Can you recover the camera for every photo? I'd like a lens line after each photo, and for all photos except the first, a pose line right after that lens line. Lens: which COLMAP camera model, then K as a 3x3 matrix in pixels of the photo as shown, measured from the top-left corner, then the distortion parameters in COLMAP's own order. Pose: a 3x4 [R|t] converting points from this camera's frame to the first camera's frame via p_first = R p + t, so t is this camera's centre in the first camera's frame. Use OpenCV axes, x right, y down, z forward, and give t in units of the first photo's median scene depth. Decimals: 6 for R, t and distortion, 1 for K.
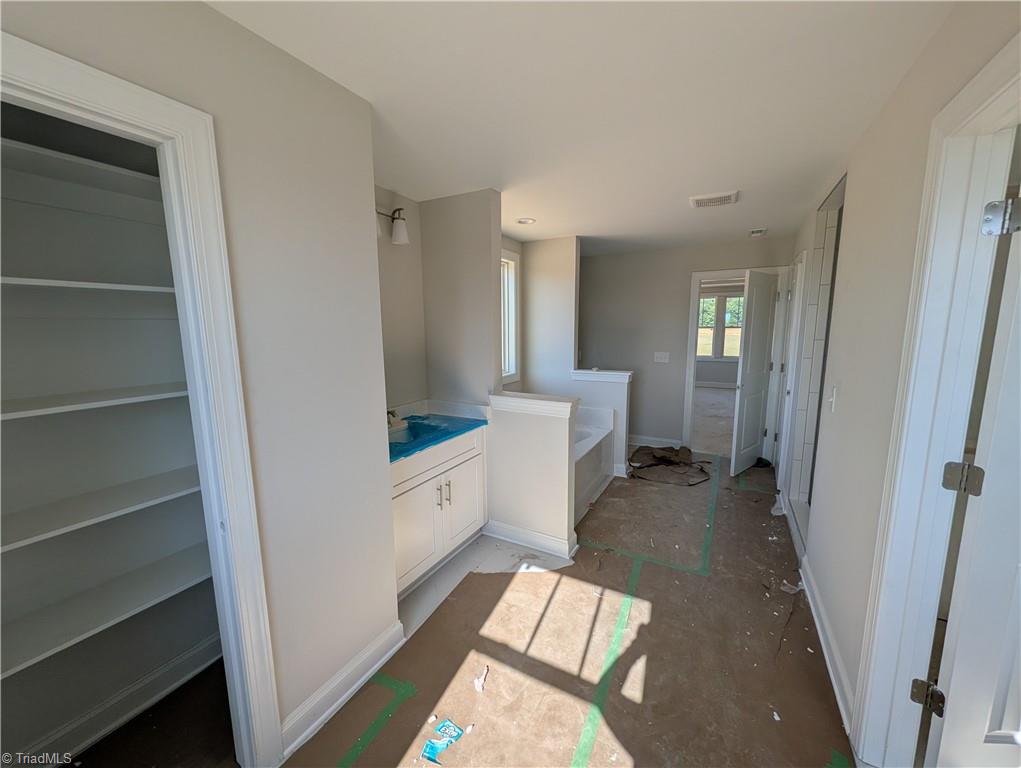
lens RADIAL K [[388.8, 0, 512.8], [0, 388.8, 383.9], [0, 0, 1]] dist [0.002419, 0.000313]
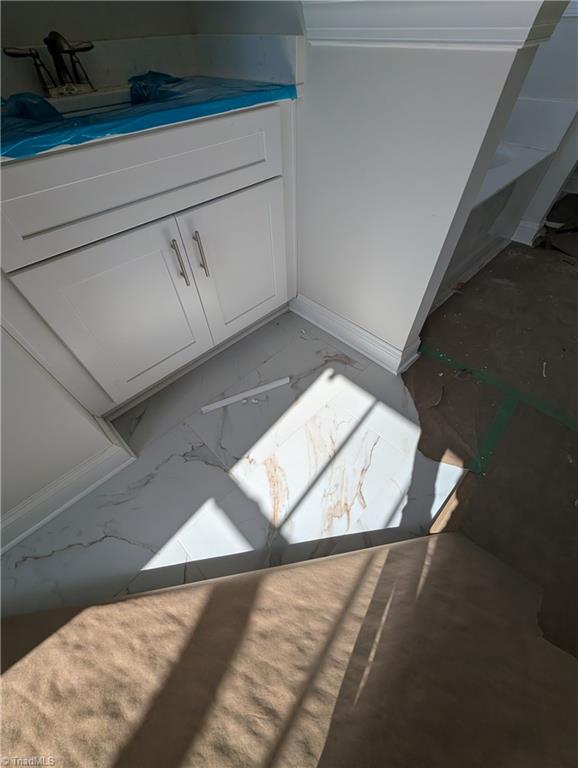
lens RADIAL K [[292.4, 0, 289.0], [0, 292.4, 384.0], [0, 0, 1]] dist [0.002419, 0.000313]
pose [[0.957788, 0.212027, -0.194133, 0.061942], [-0.020839, 0.724728, 0.688720, 0.108220], [0.286721, -0.655601, 0.698554, 0.538274]]
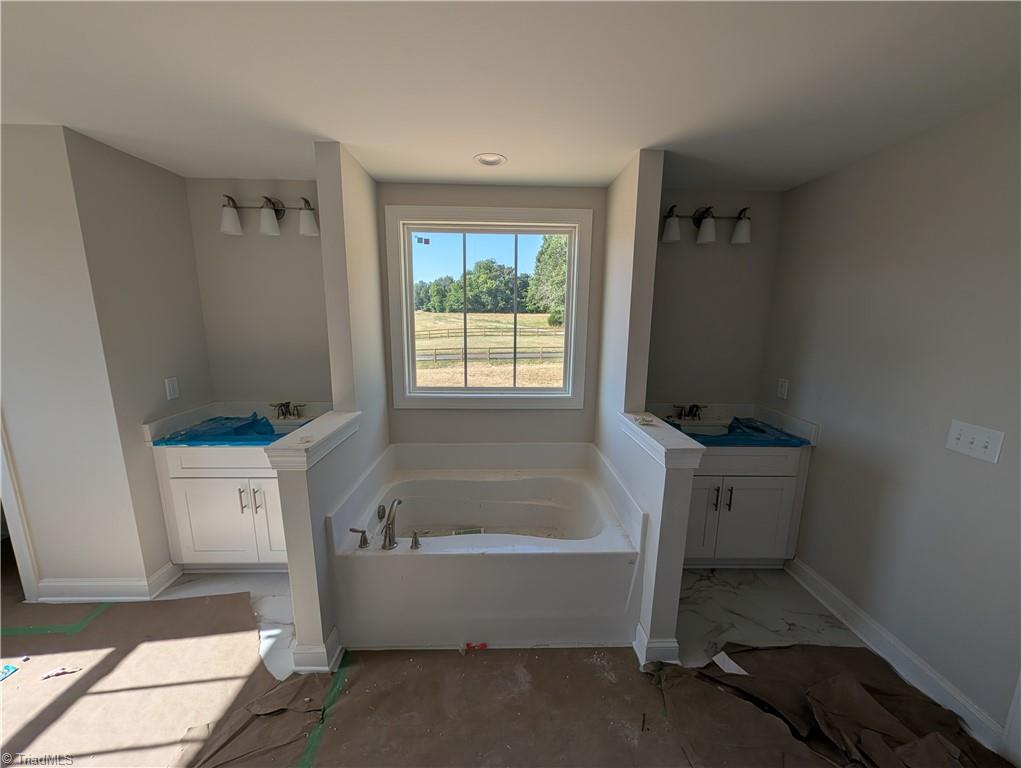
lens RADIAL K [[388.8, 0, 512.8], [0, 388.8, 383.9], [0, 0, 1]] dist [0.002419, 0.000313]
pose [[0.509446, 0.174485, -0.842627, 0.776300], [-0.139369, 0.983028, 0.119296, -0.172816], [0.849141, 0.056661, 0.525118, 0.874131]]
